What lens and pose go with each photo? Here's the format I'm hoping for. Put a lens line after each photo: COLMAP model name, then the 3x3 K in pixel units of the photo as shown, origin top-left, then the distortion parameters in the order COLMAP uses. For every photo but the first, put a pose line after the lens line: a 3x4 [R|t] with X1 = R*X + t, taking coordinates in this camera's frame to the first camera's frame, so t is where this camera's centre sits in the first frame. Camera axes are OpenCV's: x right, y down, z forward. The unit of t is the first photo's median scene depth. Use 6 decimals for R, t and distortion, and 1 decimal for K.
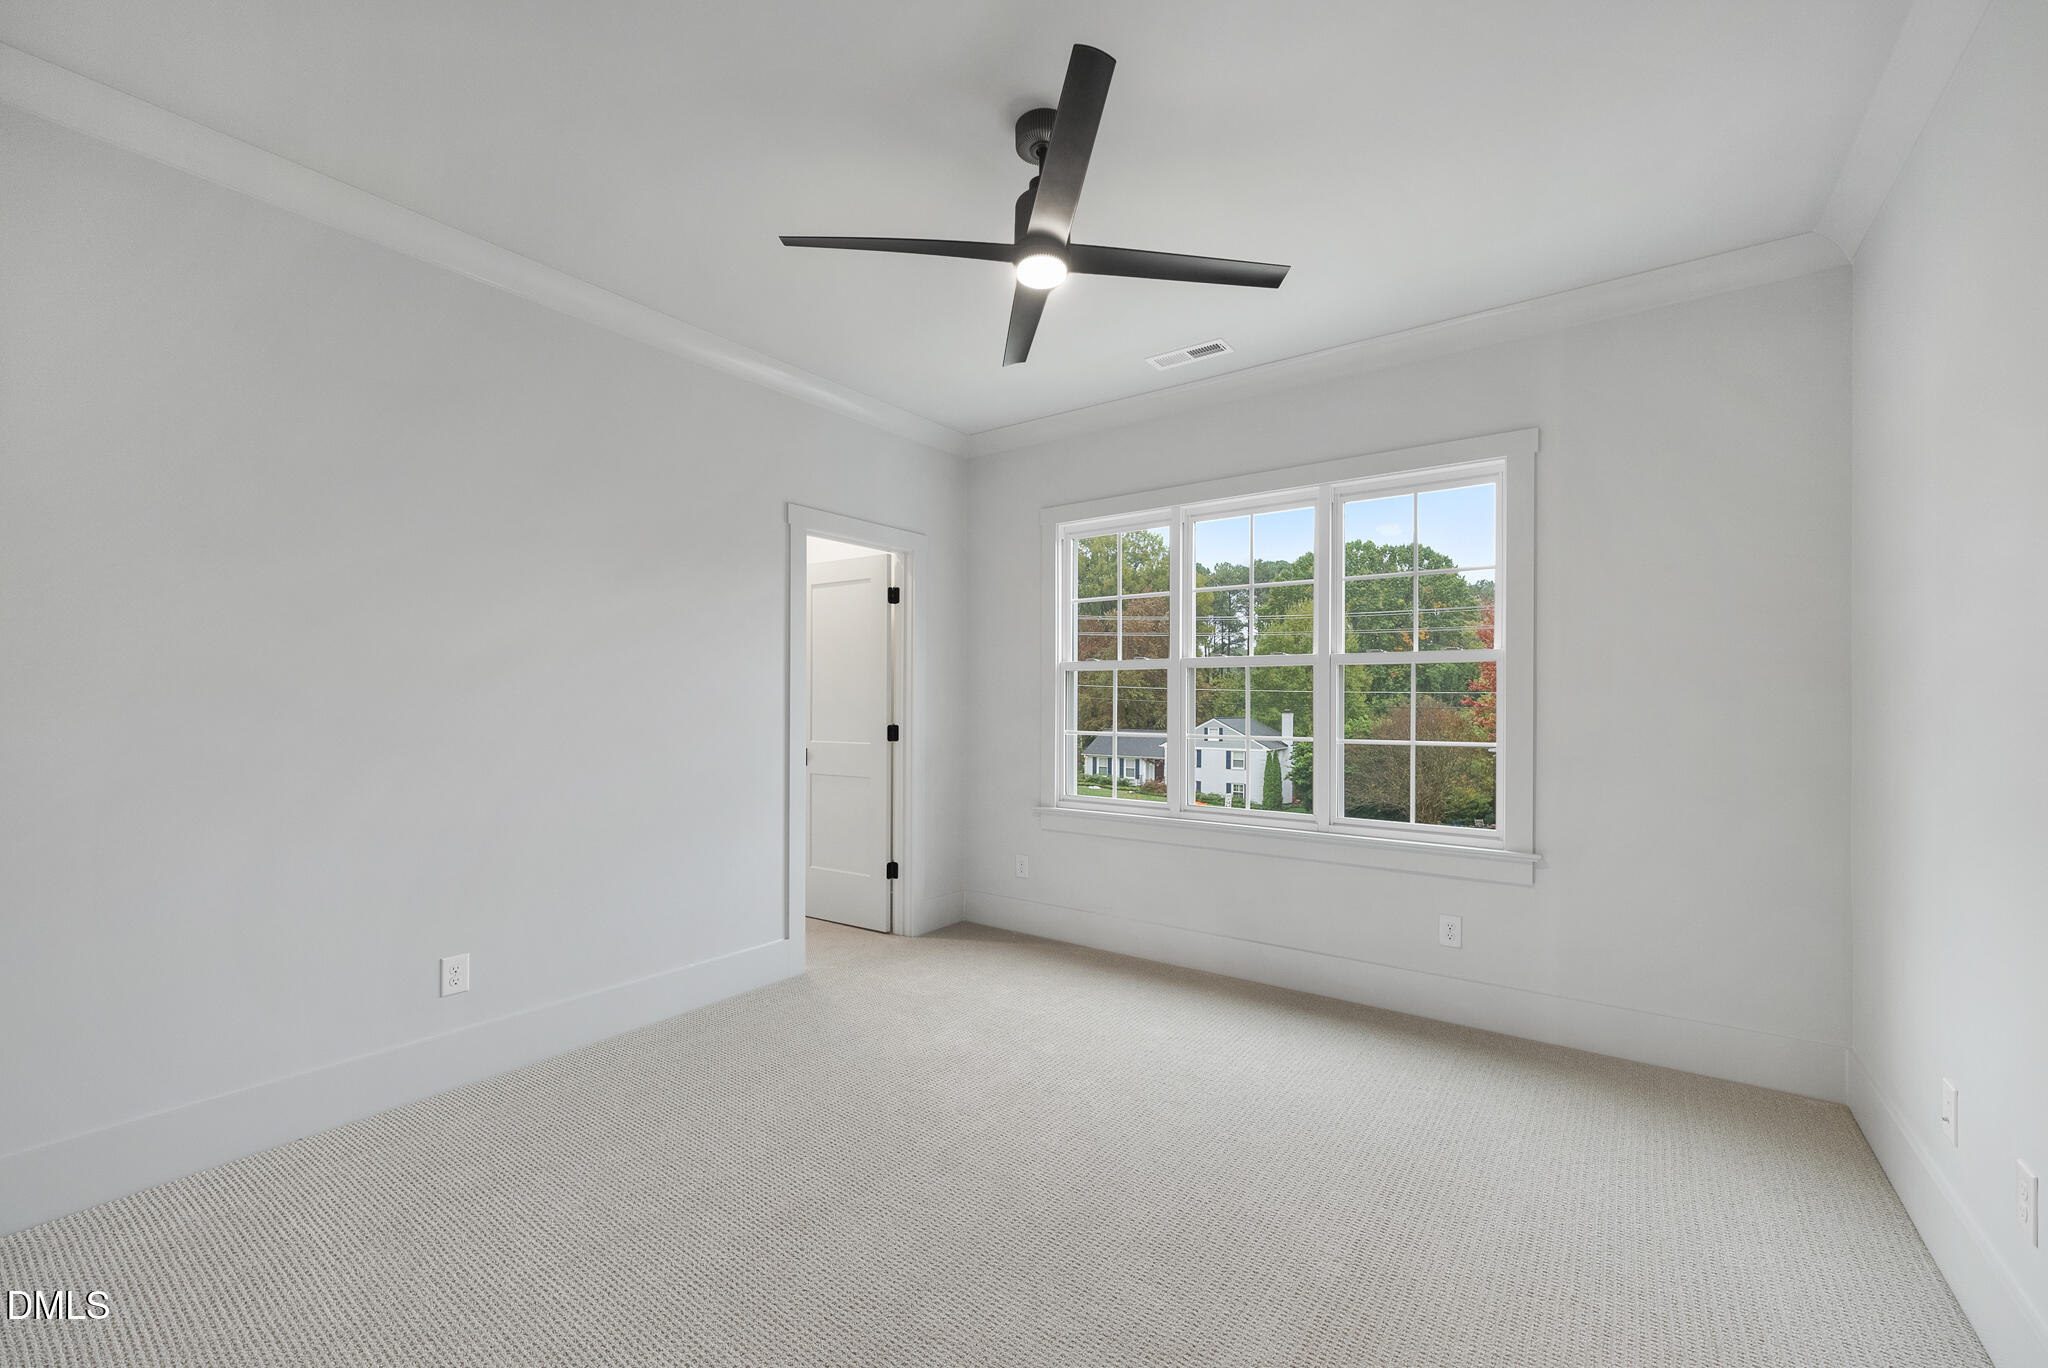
lens RADIAL K [[827.9, 0, 1020.7], [0, 827.9, 695.6], [0, 0, 1]] dist [-0.000185, 0.000038]
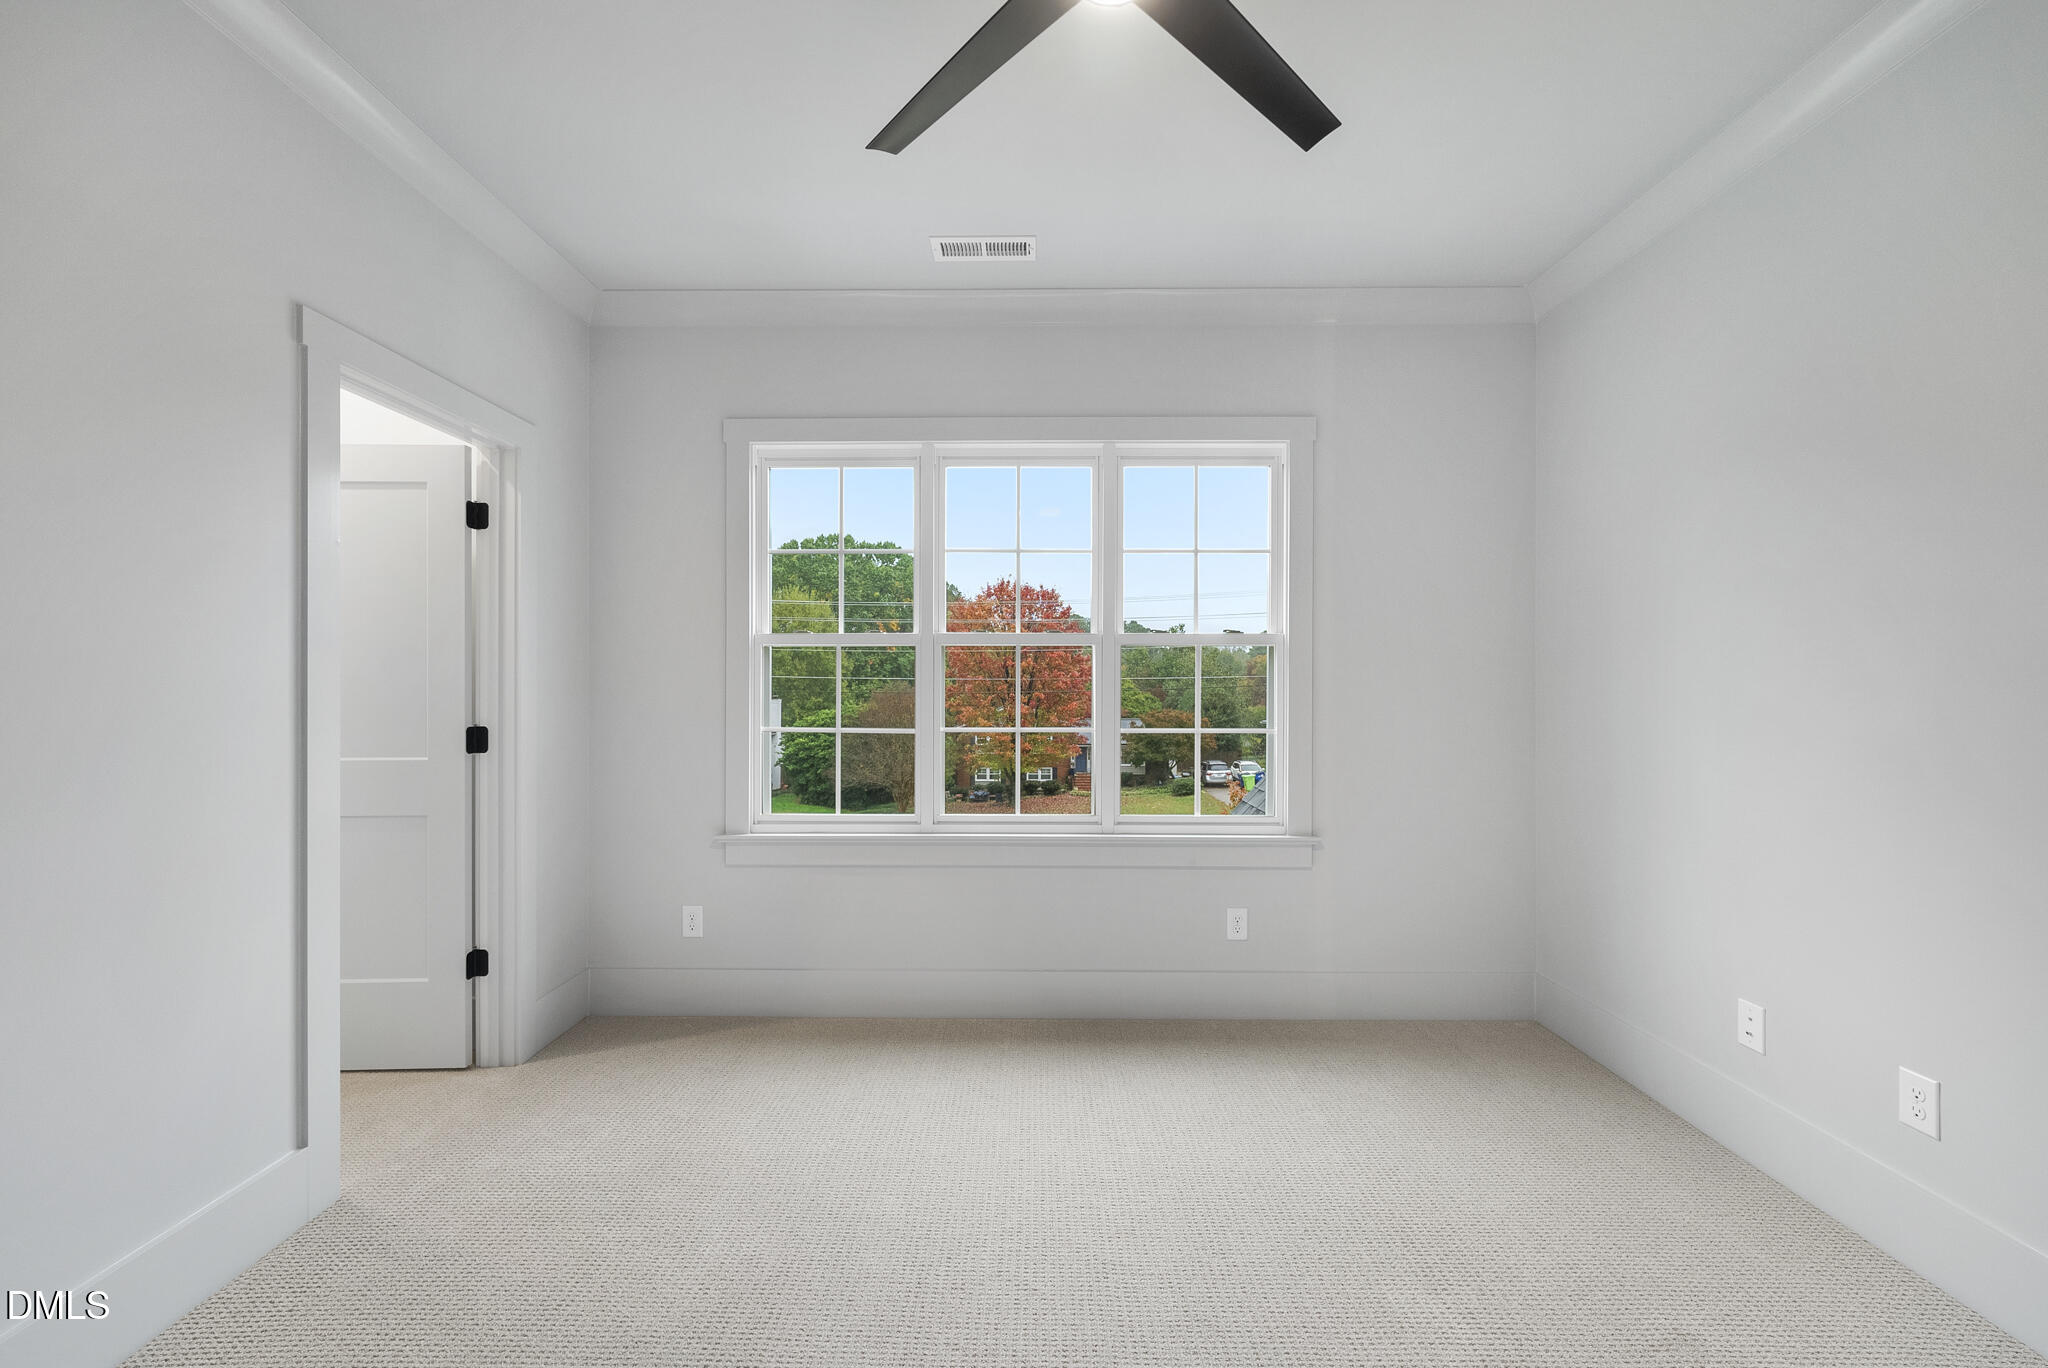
lens RADIAL K [[825.3, 0, 1024.2], [0, 825.3, 687.6], [0, 0, 1]] dist [-0.003598, 0.000048]
pose [[0.813234, -0.002542, 0.581931, -0.184937], [-0.001800, 0.999975, 0.006885, 0.001608], [-0.581934, -0.006646, 0.813209, 0.275910]]
